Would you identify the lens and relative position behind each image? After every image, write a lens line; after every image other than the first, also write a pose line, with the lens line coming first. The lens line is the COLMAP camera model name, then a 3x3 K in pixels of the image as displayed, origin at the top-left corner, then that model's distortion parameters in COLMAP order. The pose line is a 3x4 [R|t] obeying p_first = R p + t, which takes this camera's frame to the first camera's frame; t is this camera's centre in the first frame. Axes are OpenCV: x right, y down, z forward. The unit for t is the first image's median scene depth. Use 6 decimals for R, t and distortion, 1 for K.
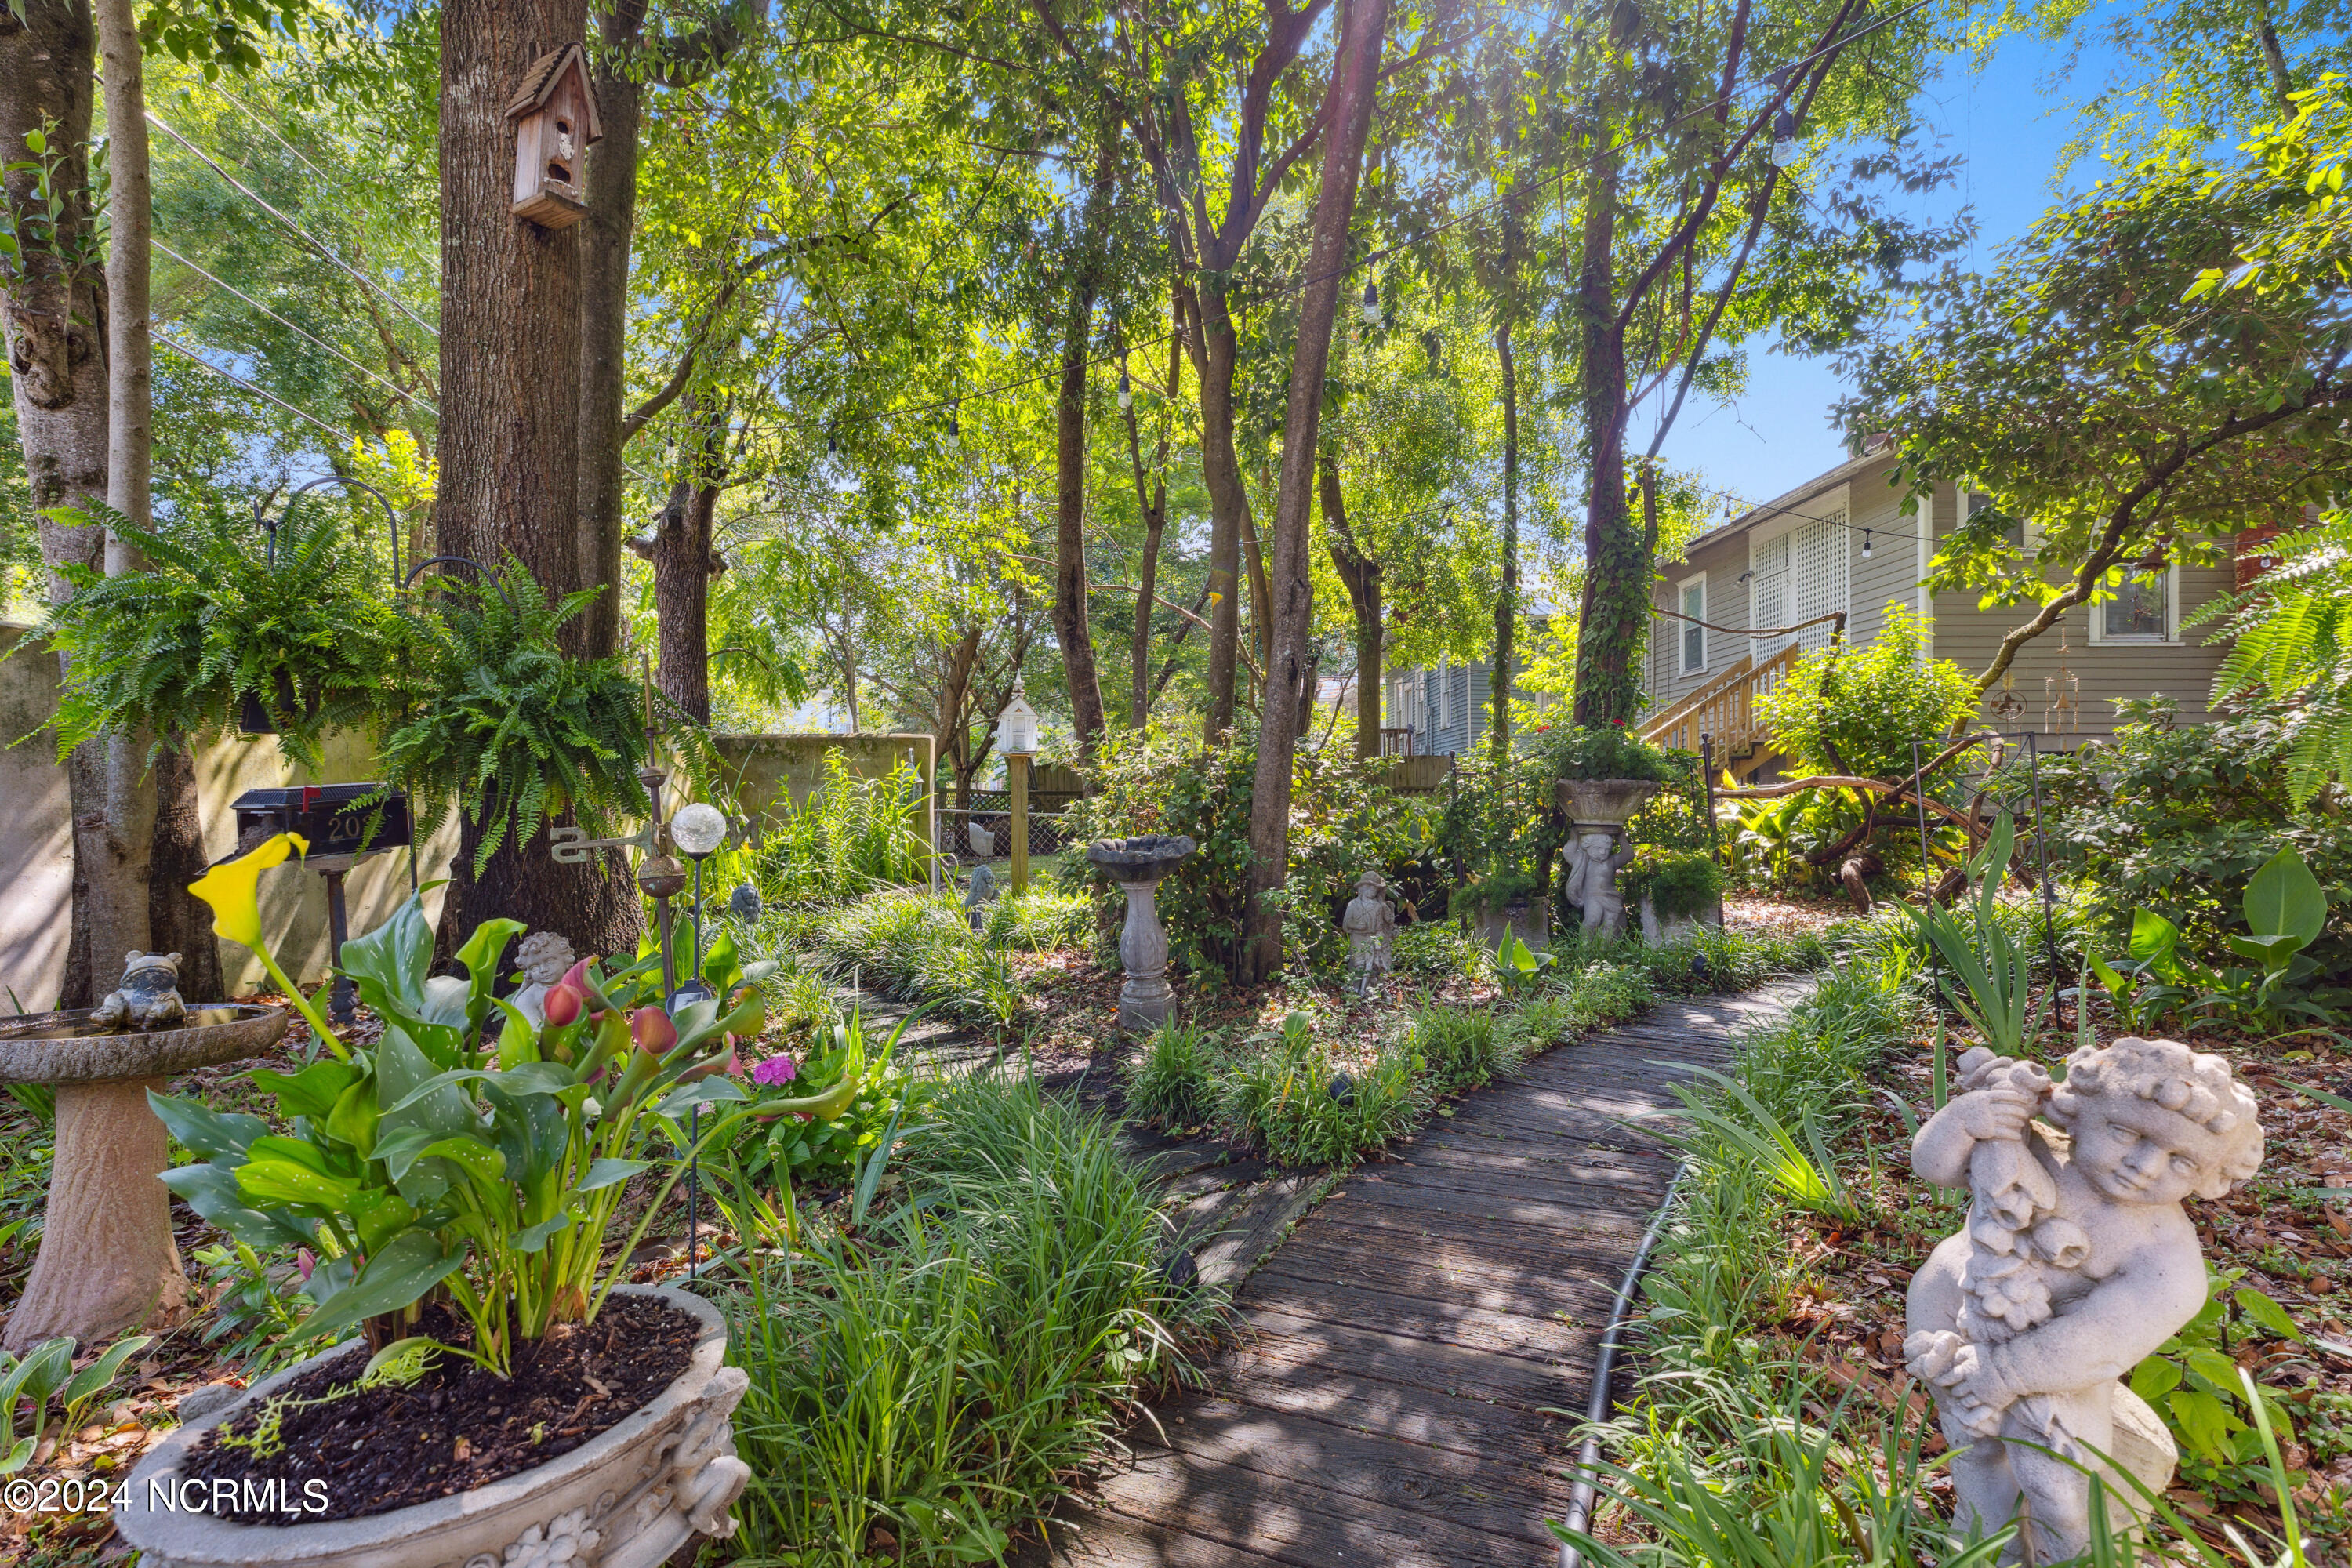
lens RADIAL K [[1065.4, 0, 1169.7], [0, 1065.4, 786.6], [0, 0, 1]] dist [0.000076, -0.000092]
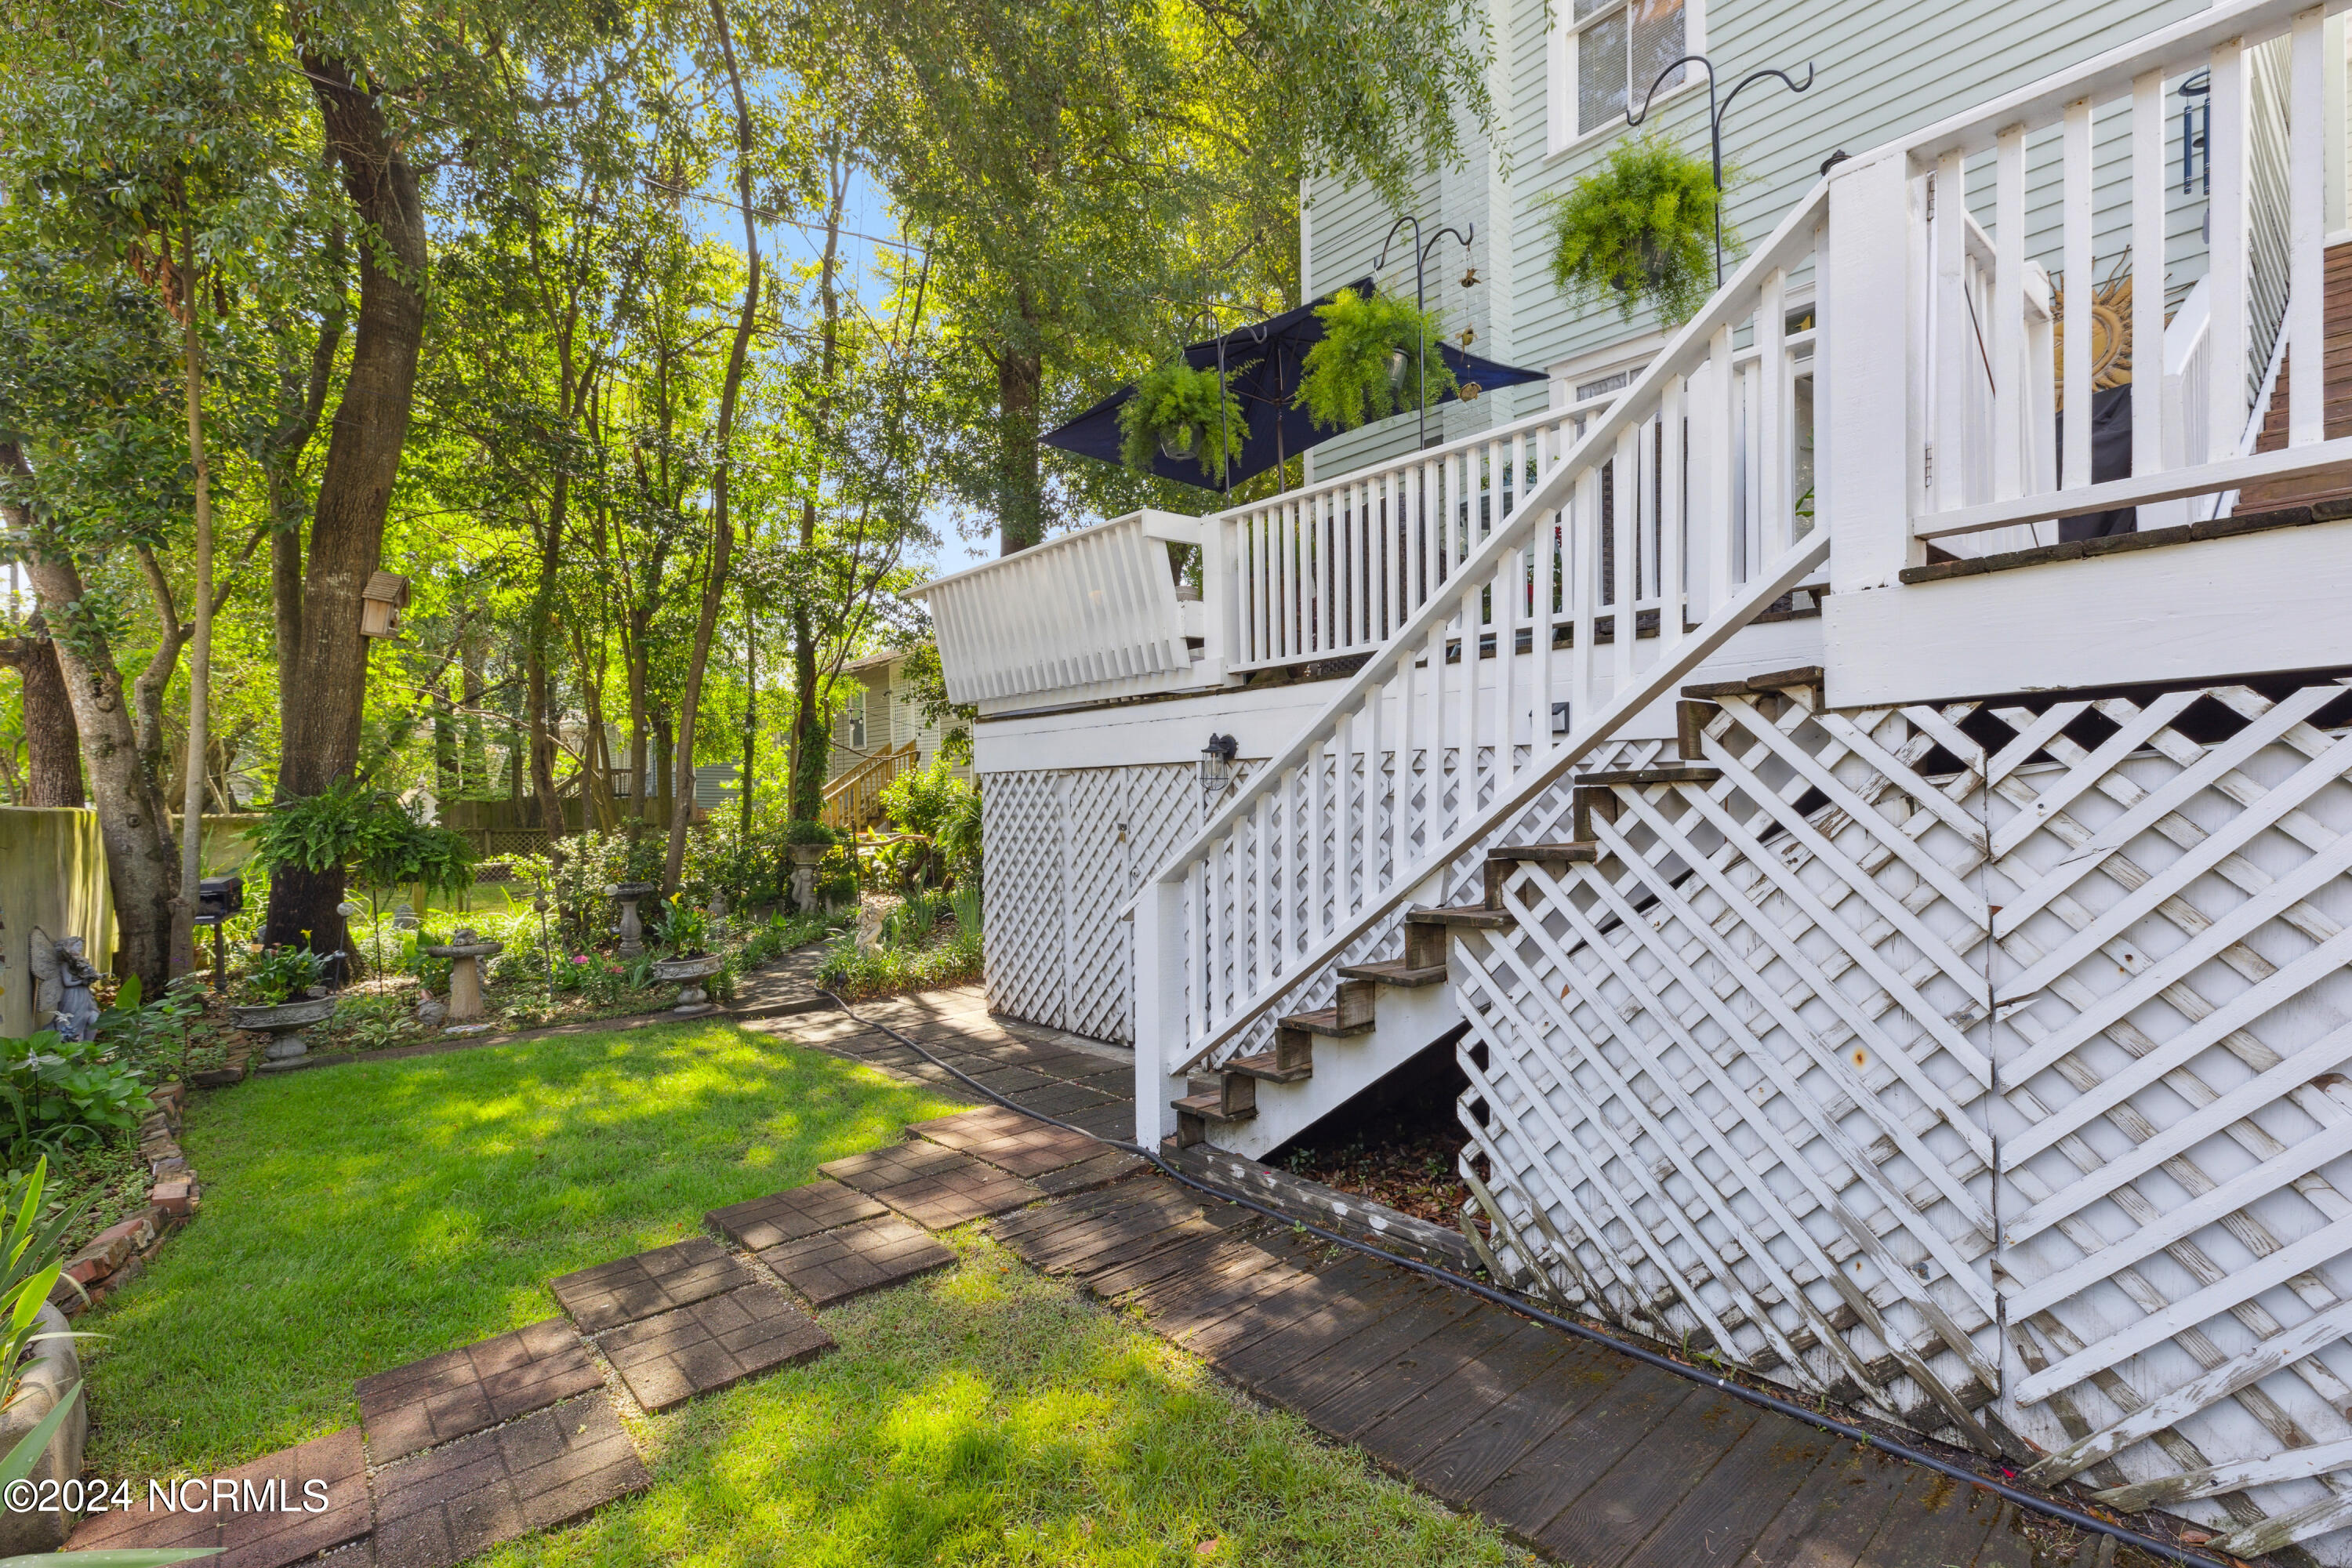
lens RADIAL K [[1065.4, 0, 1169.7], [0, 1065.4, 786.6], [0, 0, 1]] dist [0.000076, -0.000092]
pose [[0.745734, 0.003310, 0.666235, -0.415938], [0.005391, 0.999925, -0.011002, -0.080107], [-0.666221, 0.011796, 0.745661, -0.941658]]
